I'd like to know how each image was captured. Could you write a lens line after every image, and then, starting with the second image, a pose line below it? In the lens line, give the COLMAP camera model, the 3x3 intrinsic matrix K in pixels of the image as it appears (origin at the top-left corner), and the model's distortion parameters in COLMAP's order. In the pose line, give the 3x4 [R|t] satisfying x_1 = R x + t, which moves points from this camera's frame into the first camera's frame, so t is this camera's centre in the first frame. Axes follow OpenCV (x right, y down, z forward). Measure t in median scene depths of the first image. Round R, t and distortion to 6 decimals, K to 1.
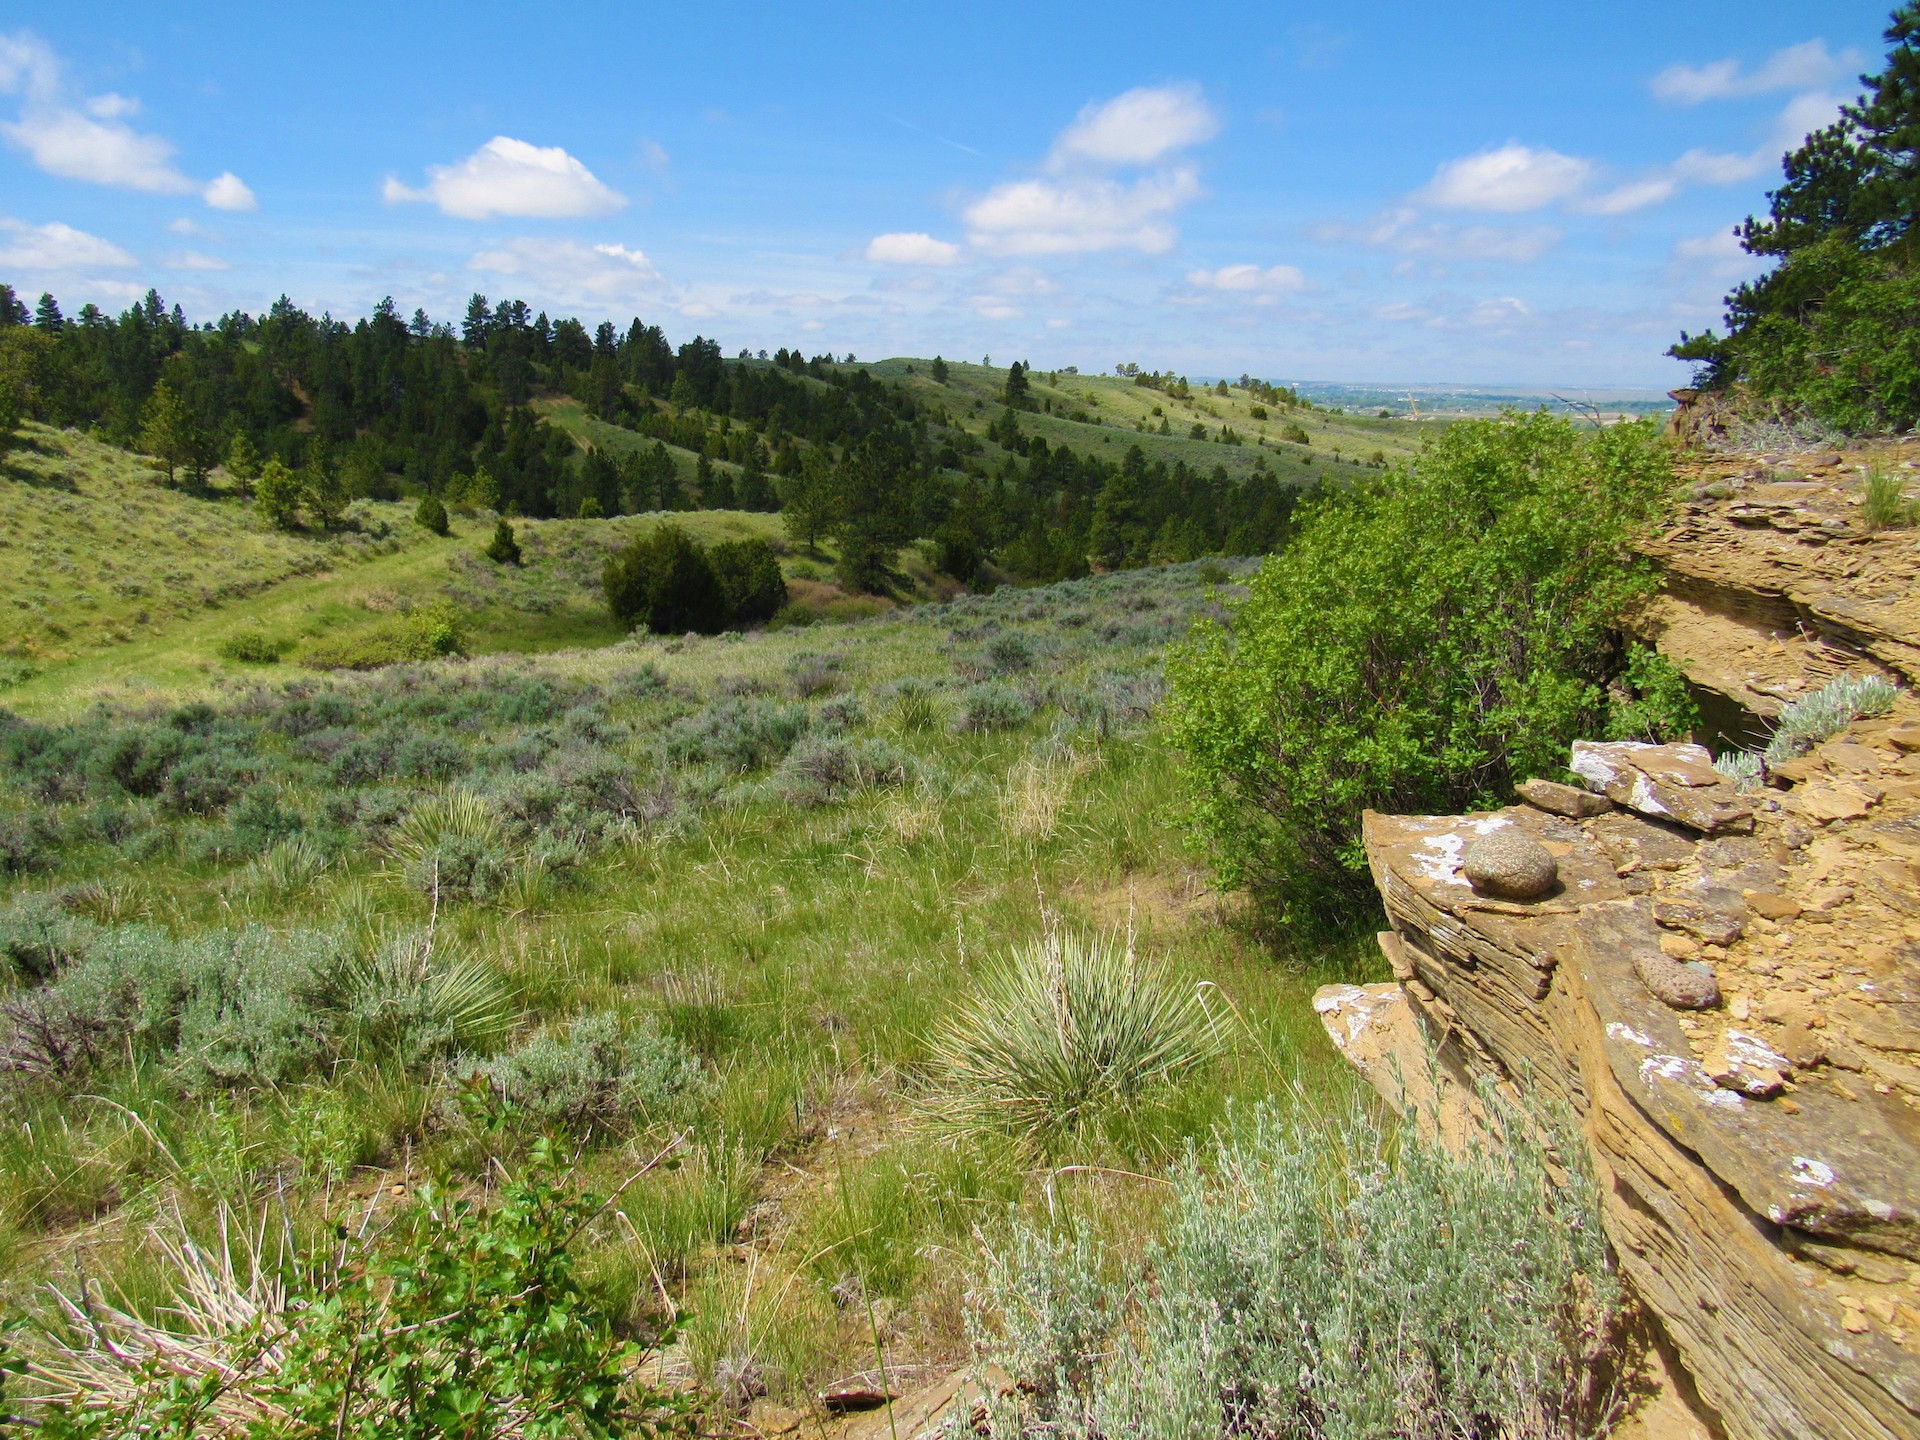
lens RADIAL K [[1396.3, 0, 960.0], [0, 1396.3, 720.0], [0, 0, 1]] dist [-0.014285, 0.000500]
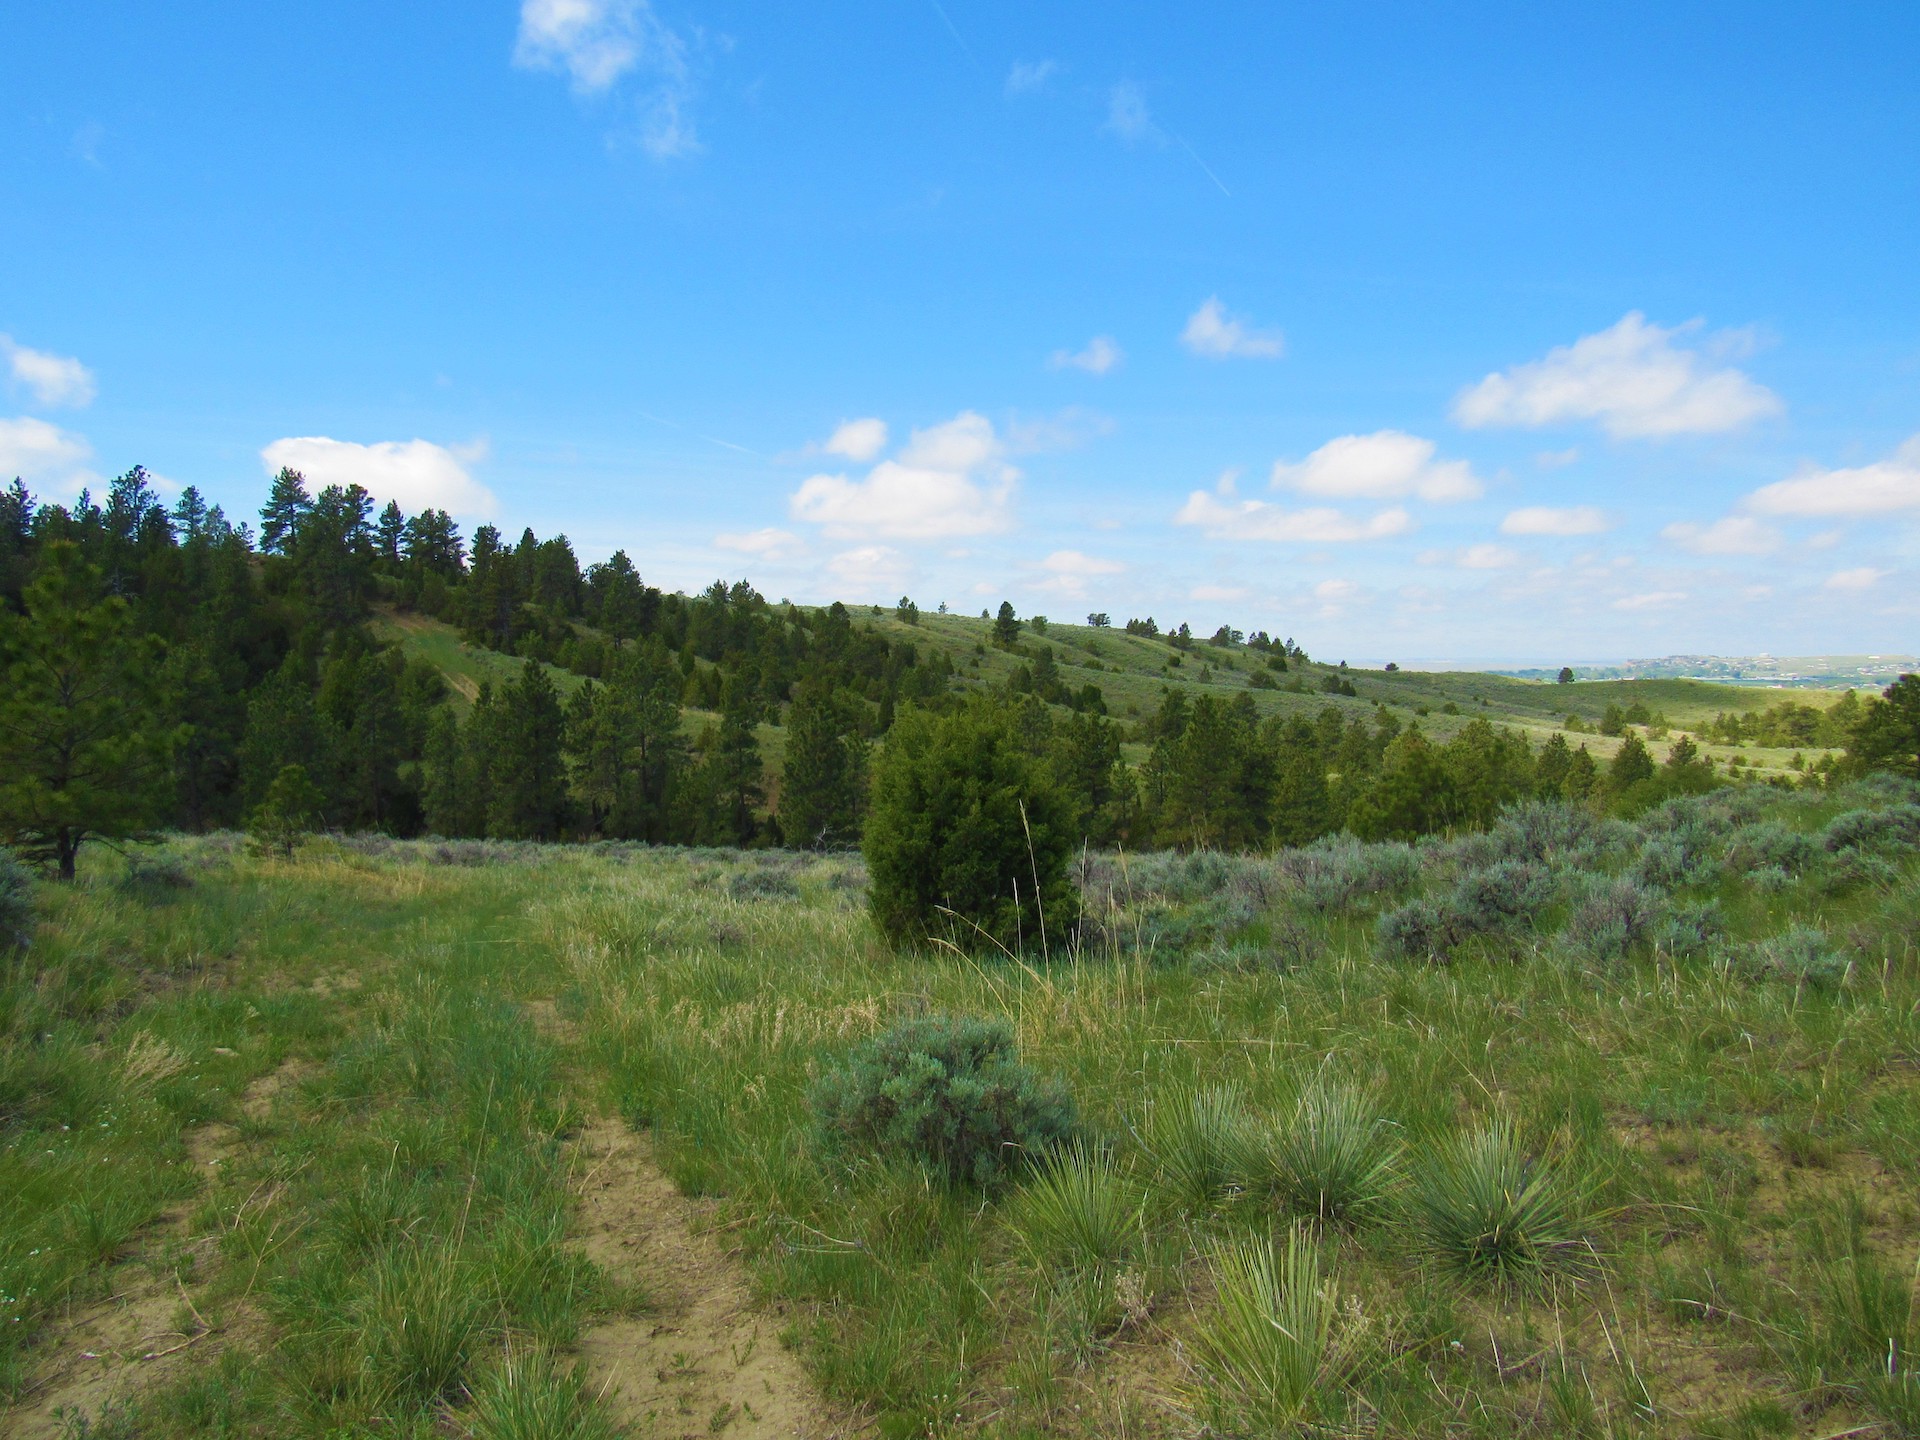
lens RADIAL K [[1396.3, 0, 960.0], [0, 1396.3, 720.0], [0, 0, 1]] dist [-0.014285, 0.000500]
pose [[0.993417, -0.016432, 0.113371, -0.110423], [0.038459, 0.980060, -0.194943, -0.054355], [-0.107907, 0.198020, 0.974240, 0.353164]]
